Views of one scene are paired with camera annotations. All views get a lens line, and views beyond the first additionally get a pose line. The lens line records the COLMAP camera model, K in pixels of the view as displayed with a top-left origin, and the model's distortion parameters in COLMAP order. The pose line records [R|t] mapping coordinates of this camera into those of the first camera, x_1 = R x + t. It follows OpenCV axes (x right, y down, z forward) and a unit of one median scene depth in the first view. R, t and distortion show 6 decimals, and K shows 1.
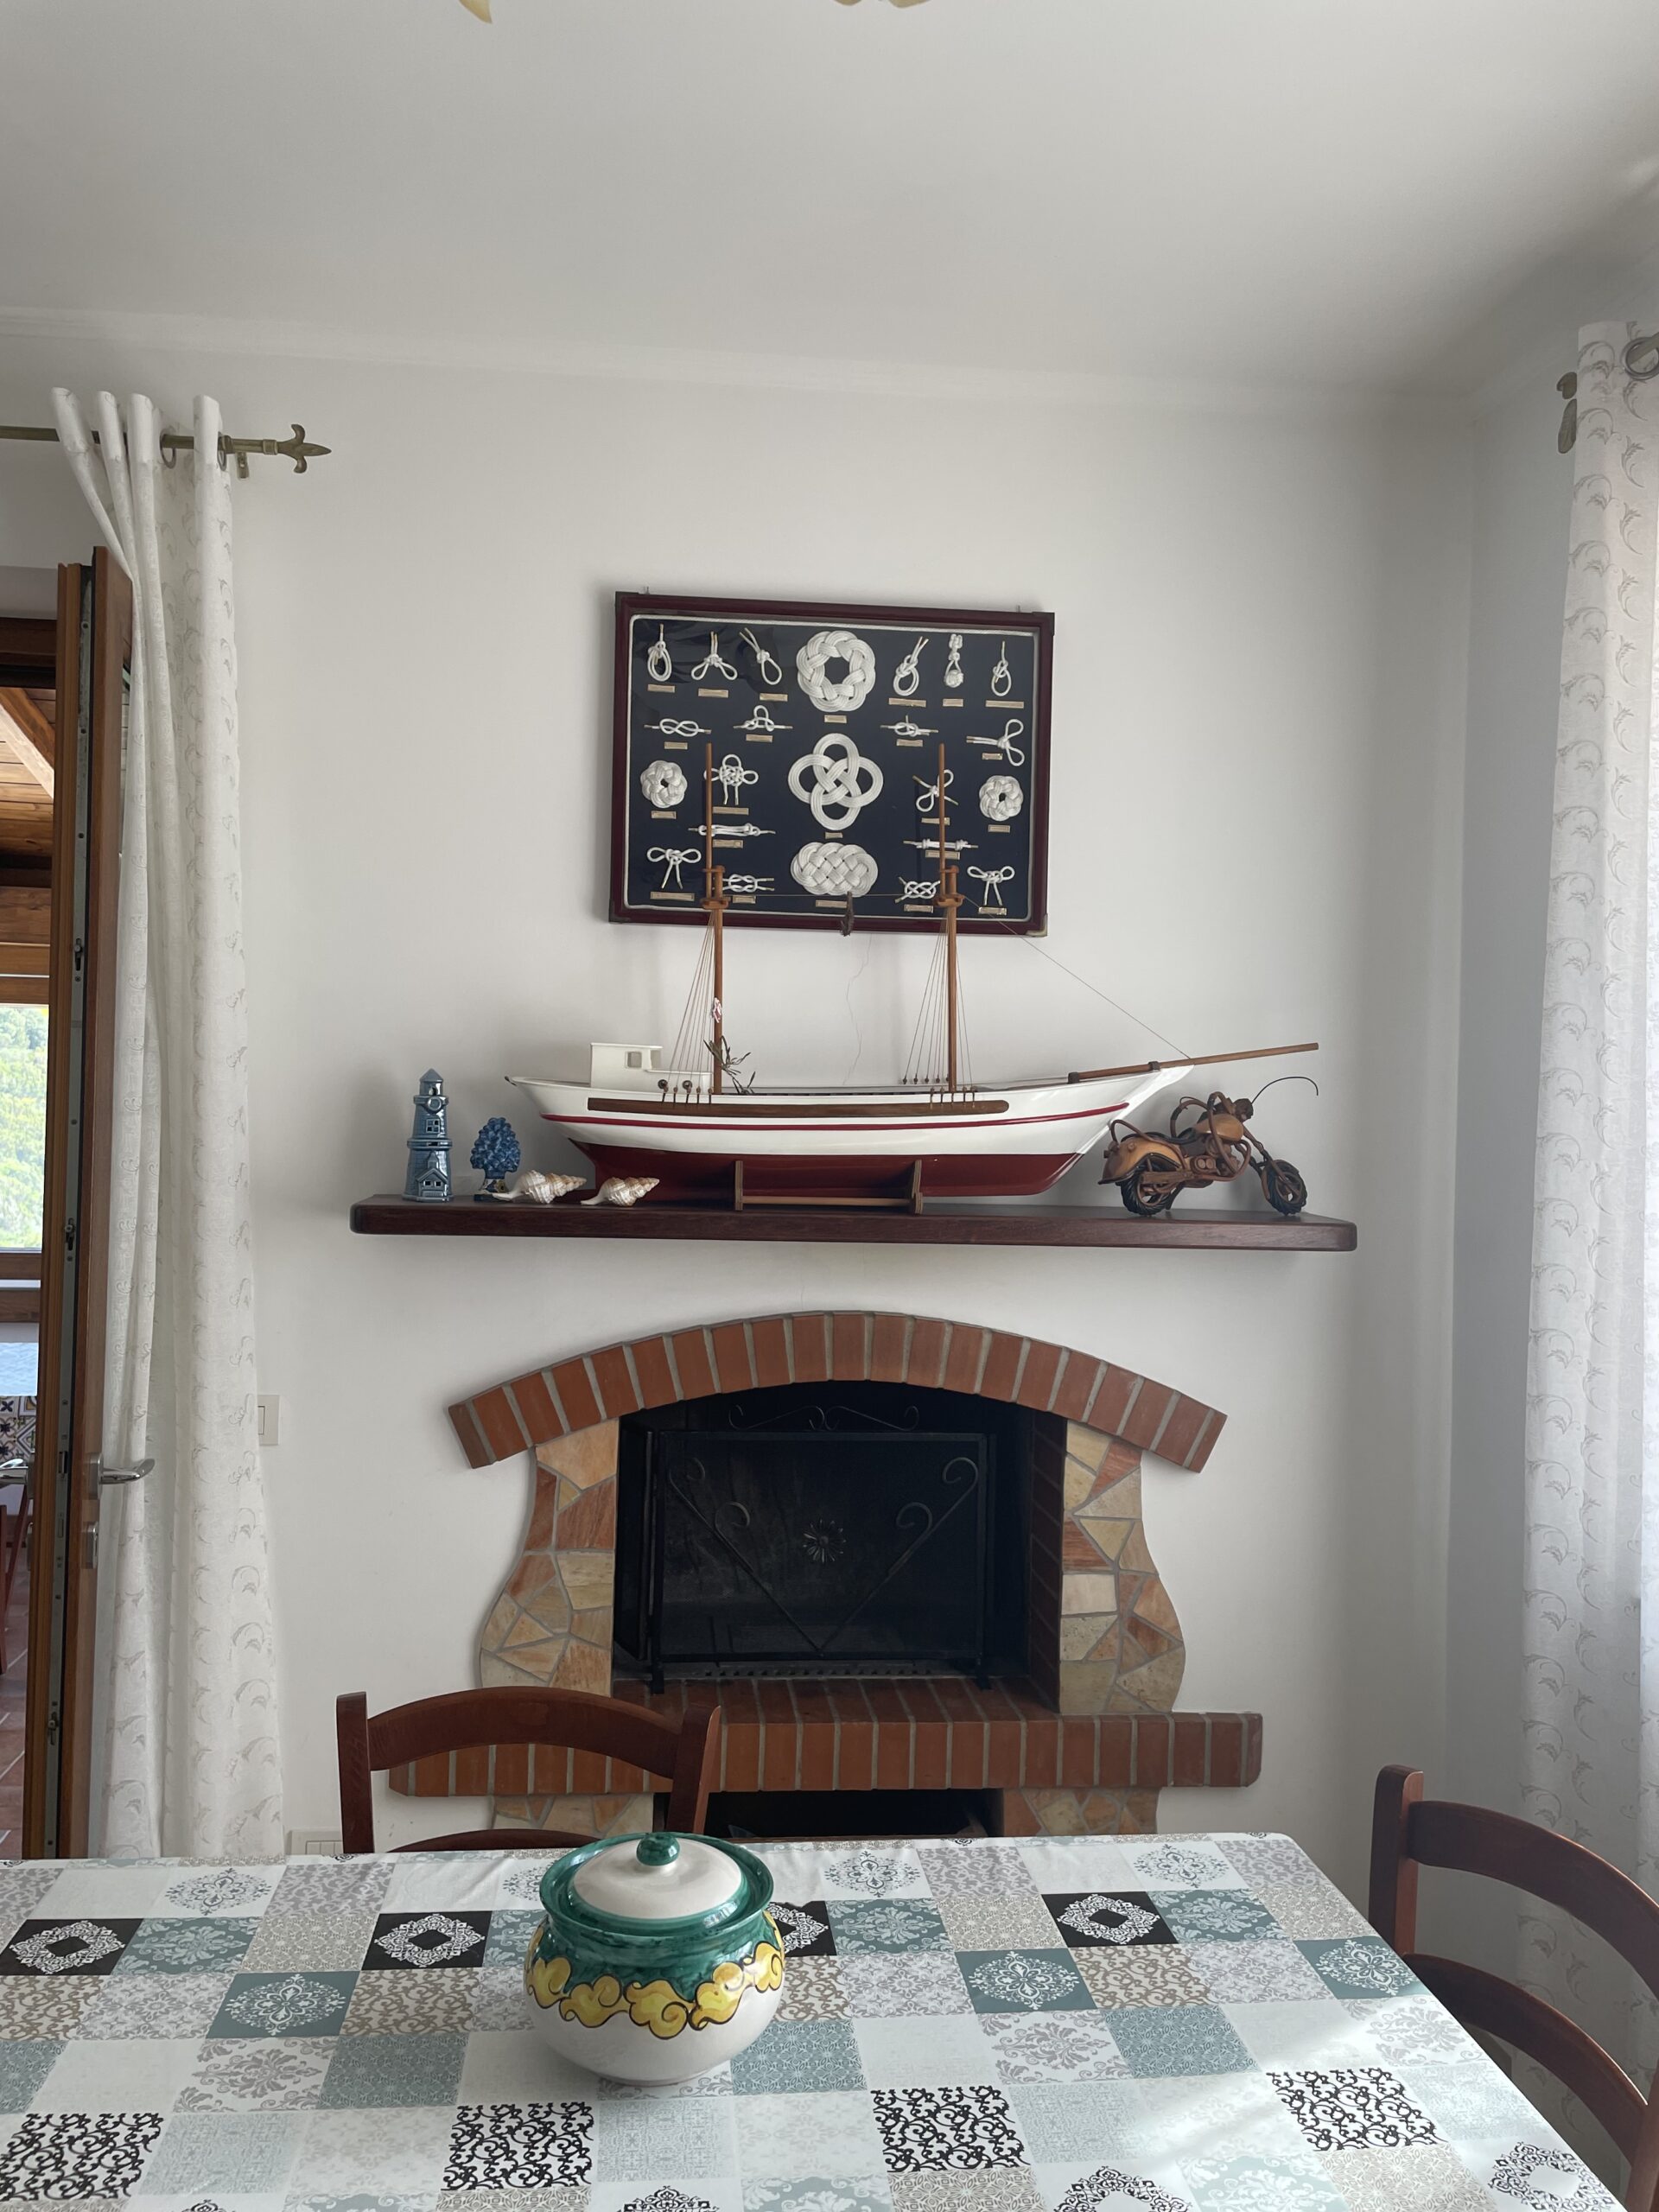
lens RADIAL K [[1623.7, 0, 814.8], [0, 1623.7, 1123.0], [0, 0, 1]] dist [0.083261, -0.100376]
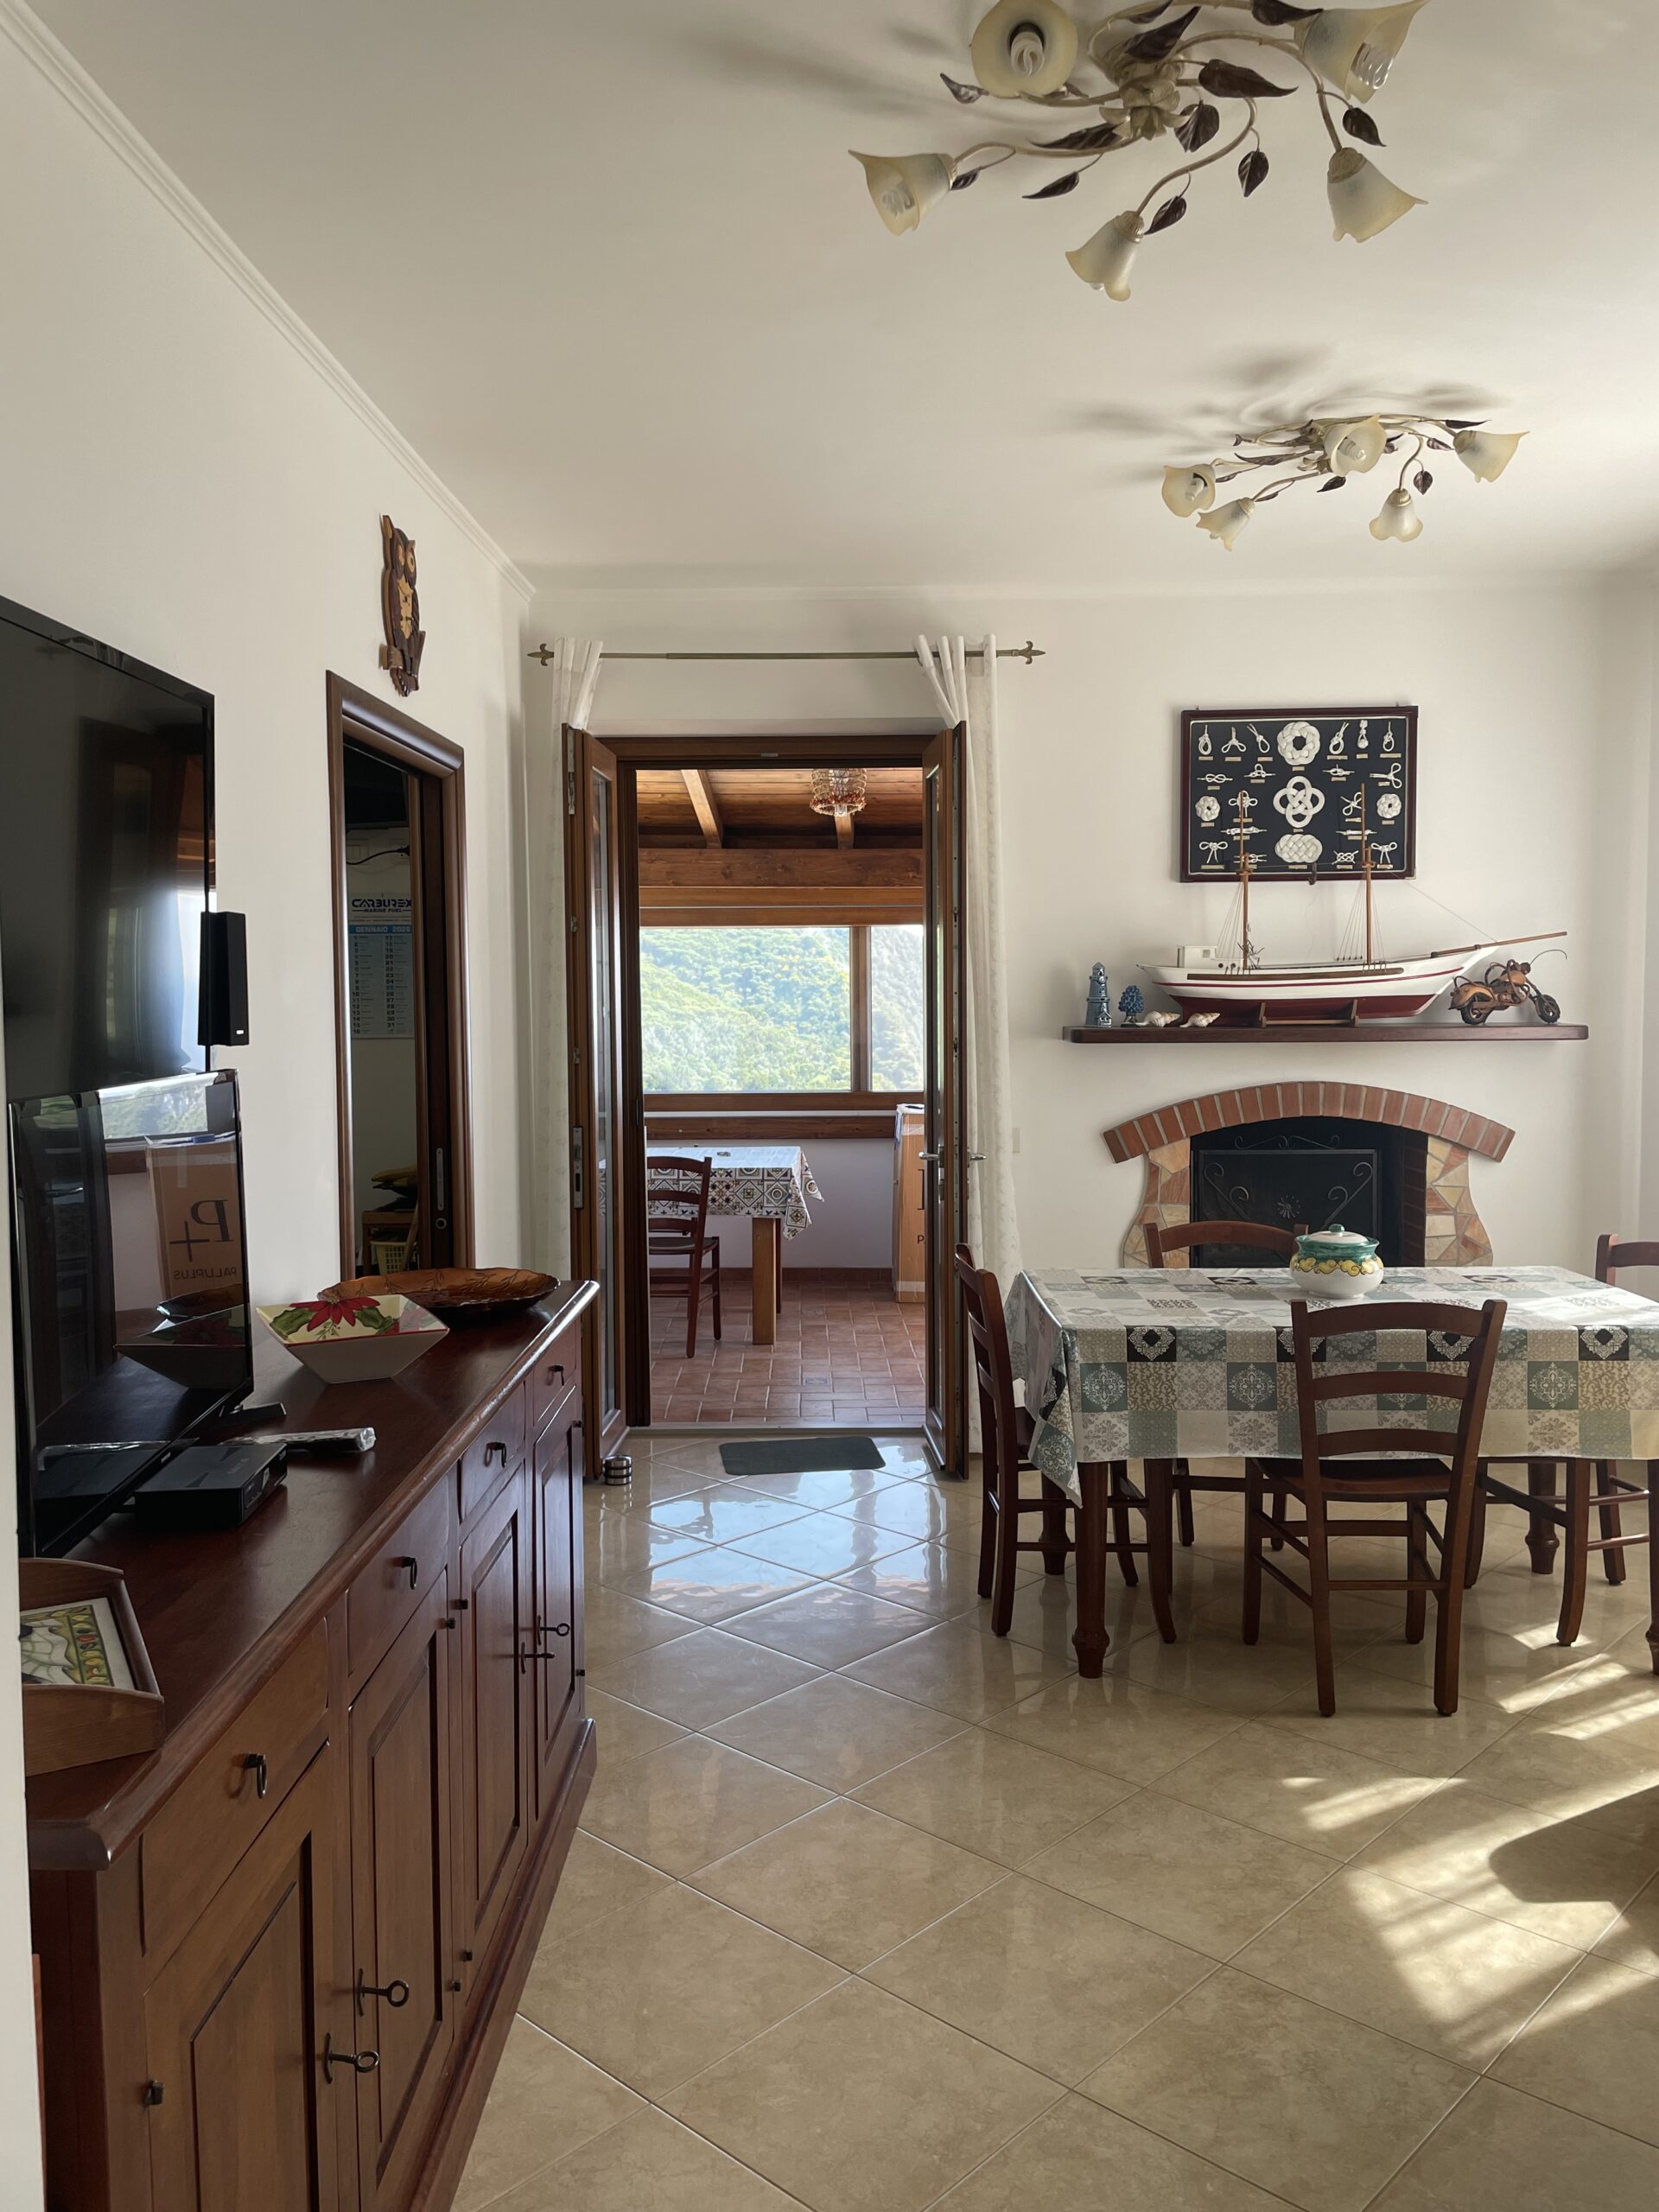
lens RADIAL K [[1623.7, 0, 838.9], [0, 1623.7, 1096.9], [0, 0, 1]] dist [0.083261, -0.100376]
pose [[0.994115, -0.023398, -0.105770, -0.329328], [0.029689, 0.997858, 0.058297, 0.006040], [0.104180, -0.061094, 0.992680, -0.976862]]
